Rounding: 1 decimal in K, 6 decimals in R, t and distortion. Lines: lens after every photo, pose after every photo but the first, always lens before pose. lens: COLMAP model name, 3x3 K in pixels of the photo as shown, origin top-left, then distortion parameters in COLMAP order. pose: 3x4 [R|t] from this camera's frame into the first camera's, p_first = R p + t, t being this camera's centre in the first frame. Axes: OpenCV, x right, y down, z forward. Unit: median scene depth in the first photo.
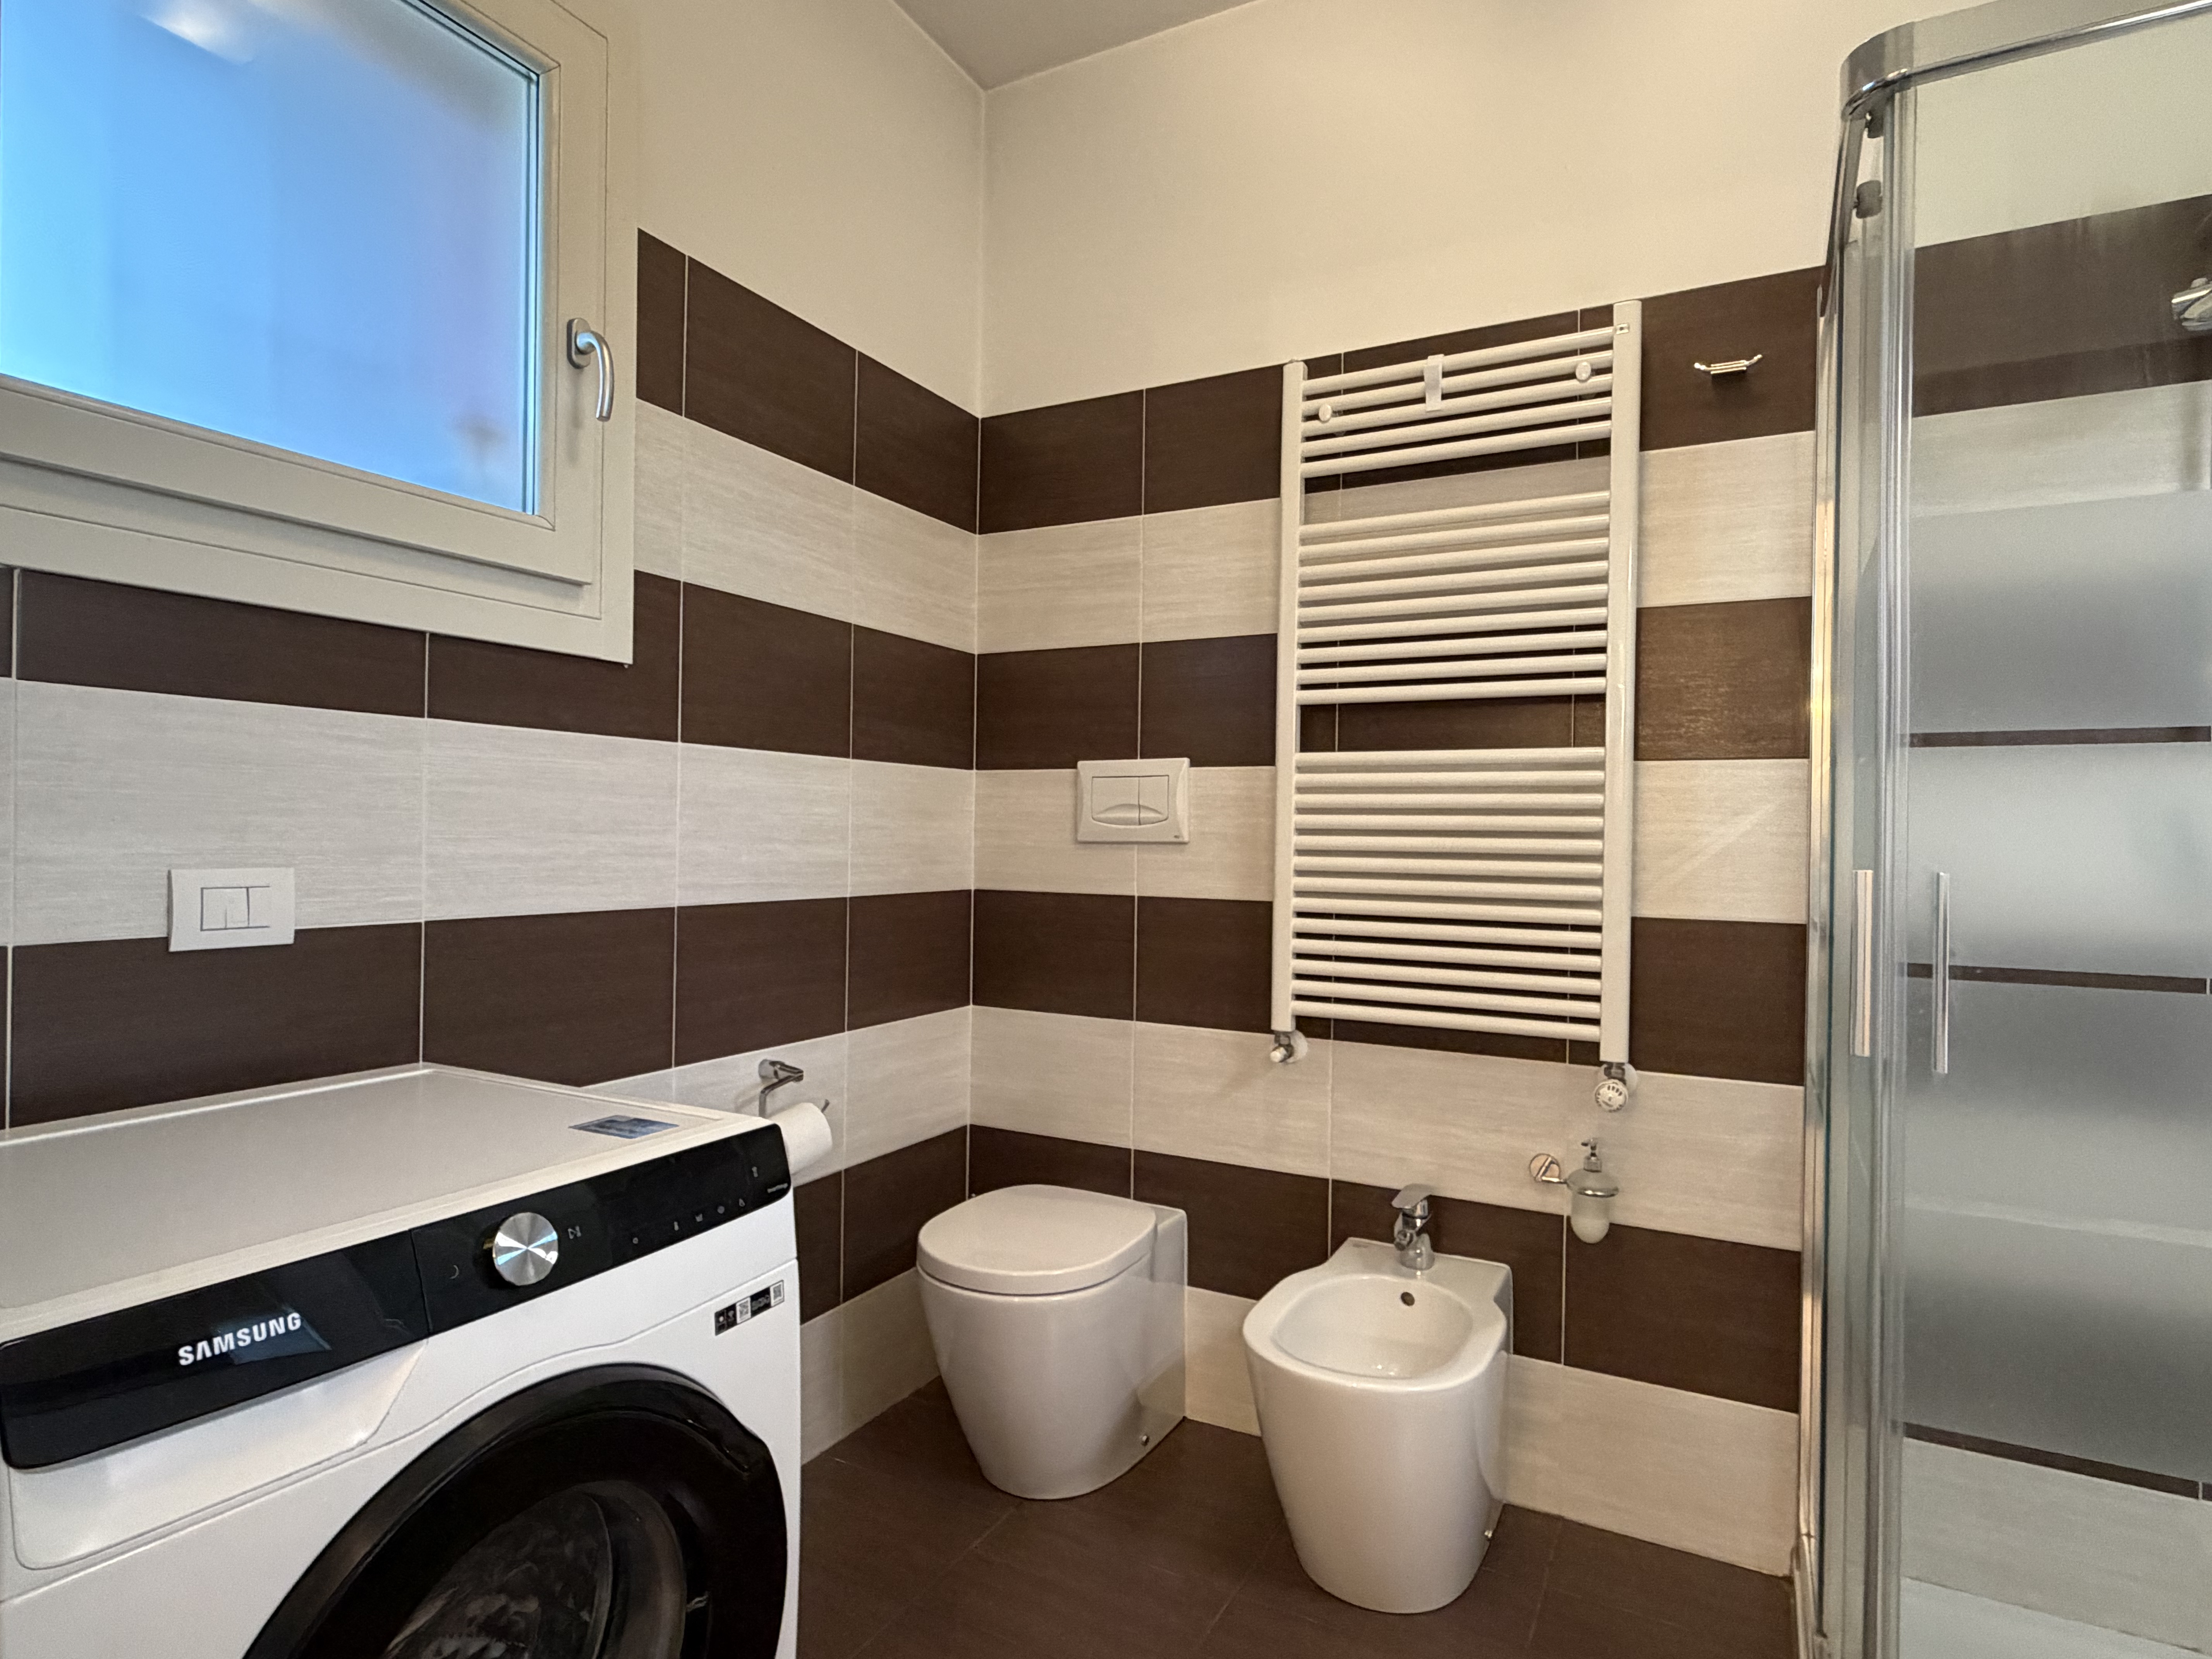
lens RADIAL K [[1155.5, 0, 1109.5], [0, 1155.5, 828.8], [0, 0, 1]] dist [0.000420, 0.000375]
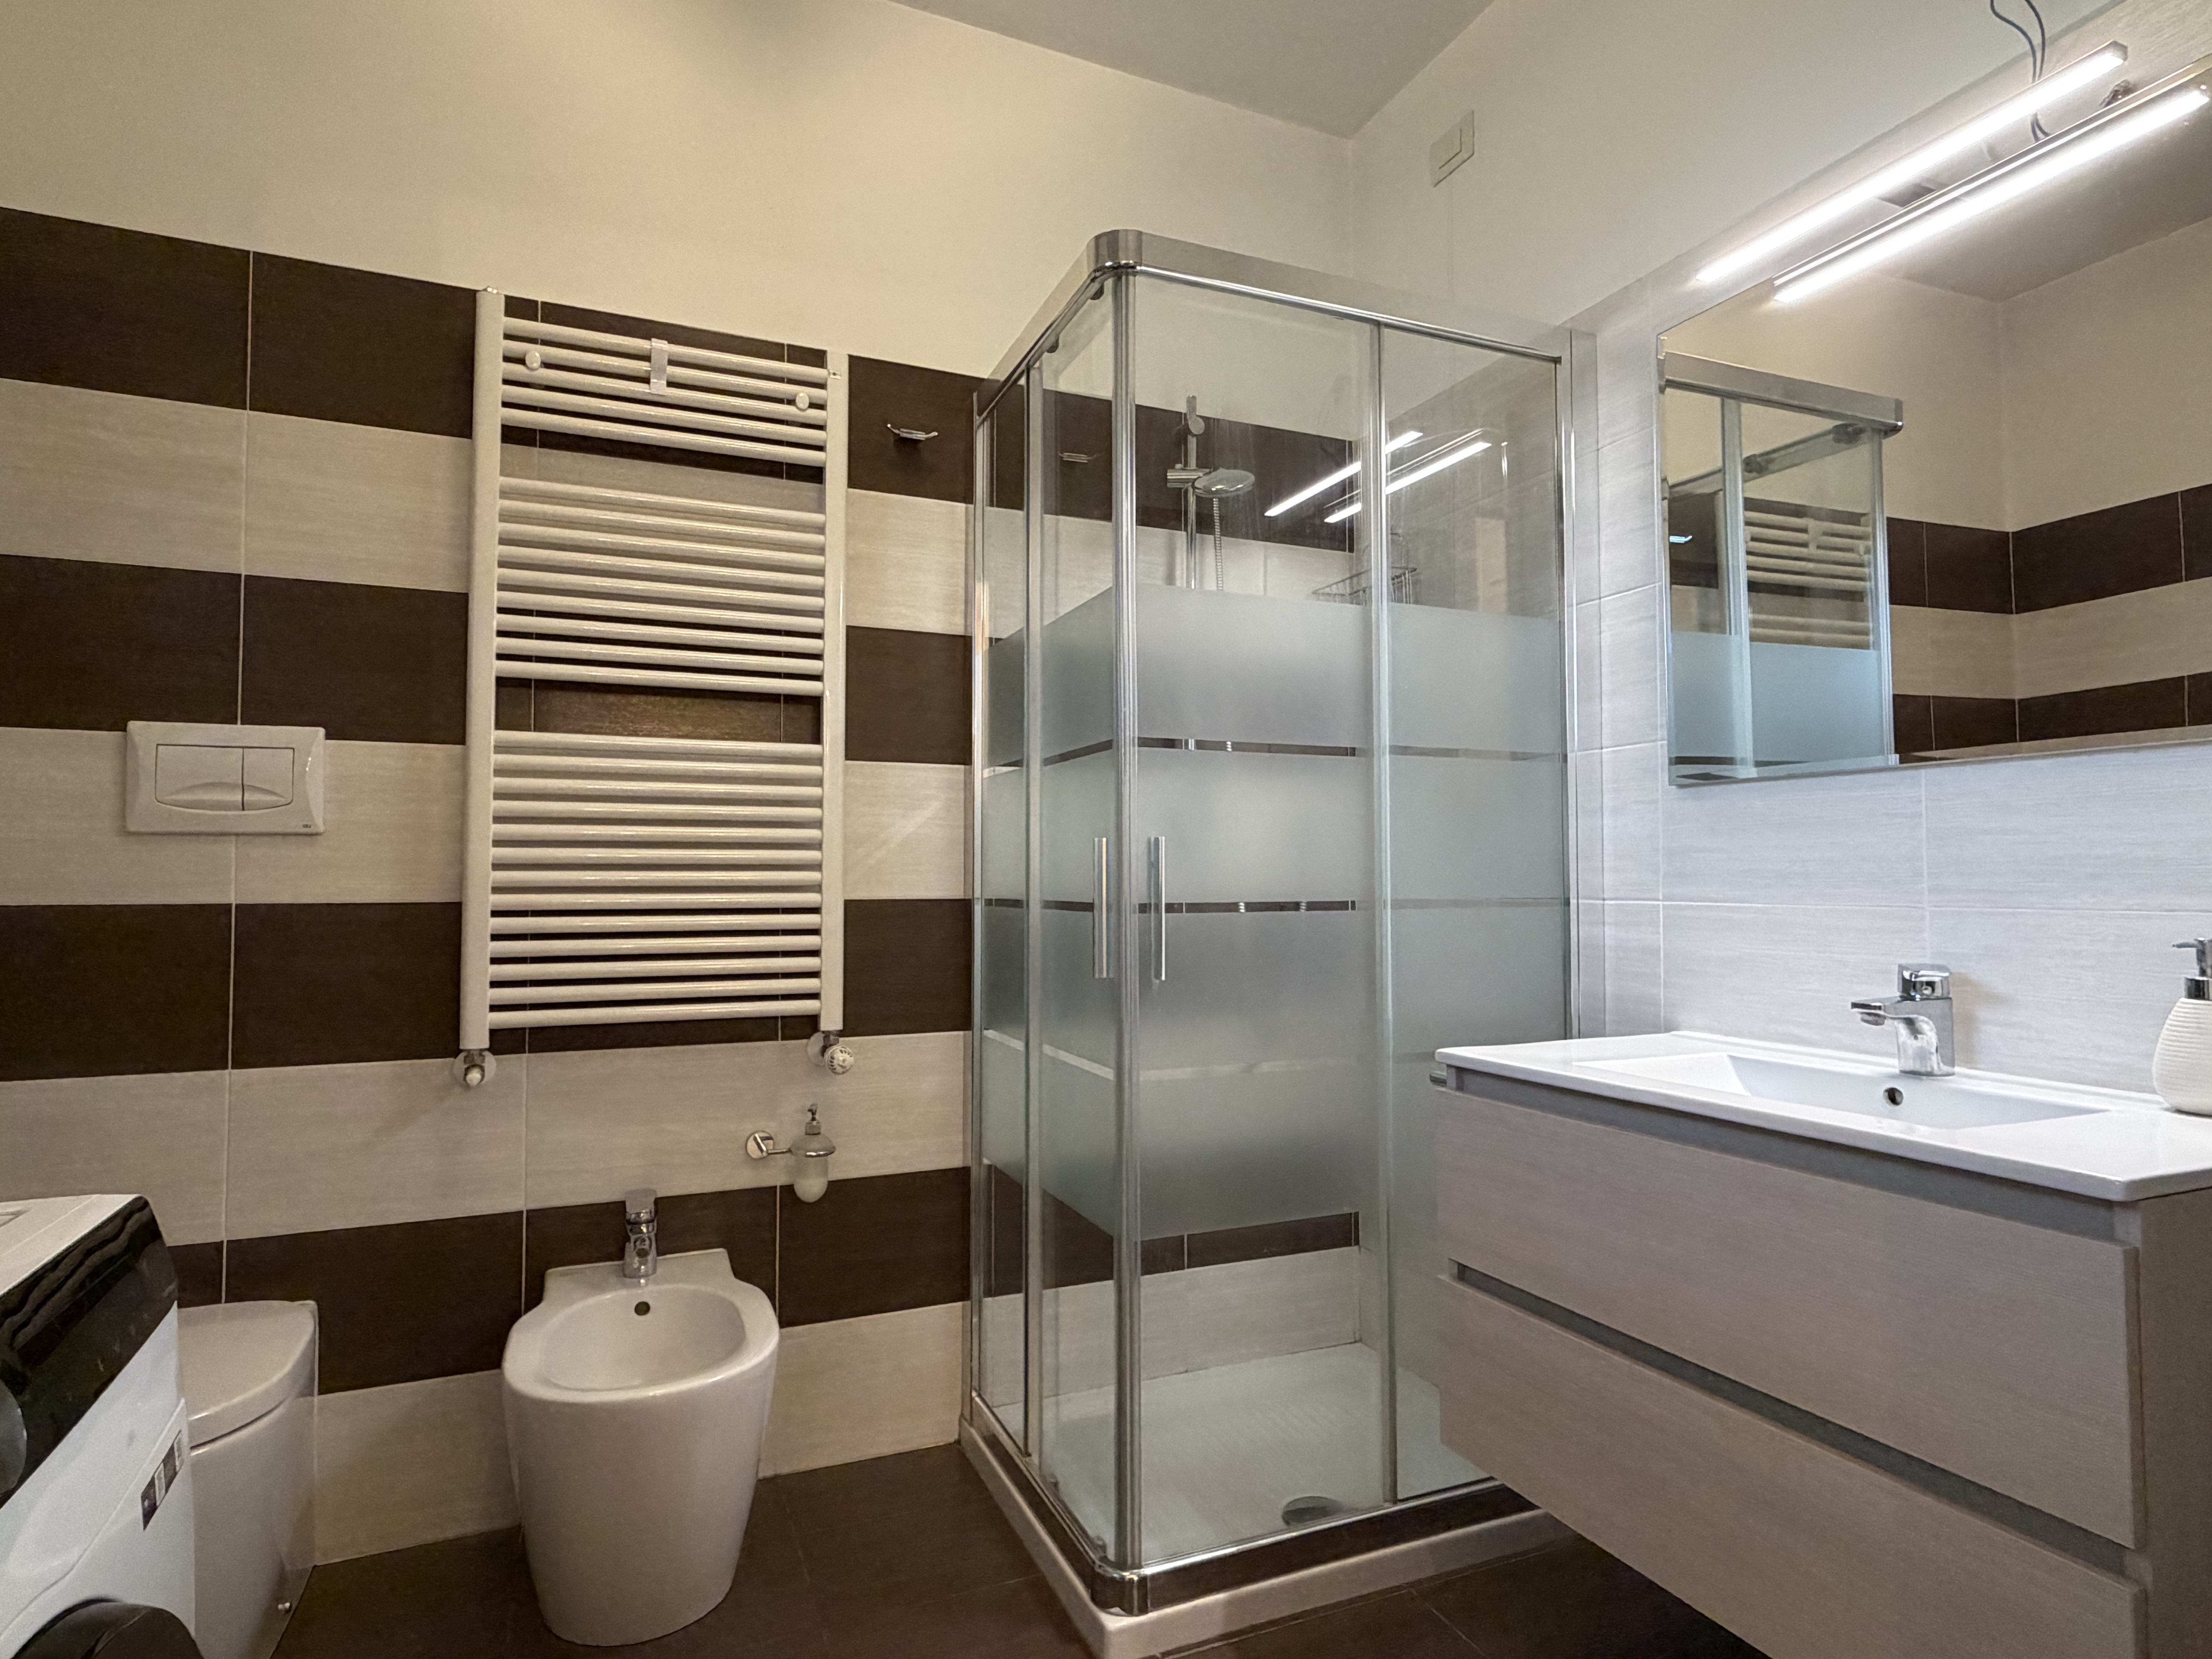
lens RADIAL K [[1160.8, 0, 1096.1], [0, 1160.8, 821.9], [0, 0, 1]] dist [-0.005635, -0.000045]
pose [[0.640319, 0.020608, 0.767832, -0.231764], [0.003530, 0.999551, -0.029771, 0.033469], [-0.768101, 0.021773, 0.639959, 0.087552]]
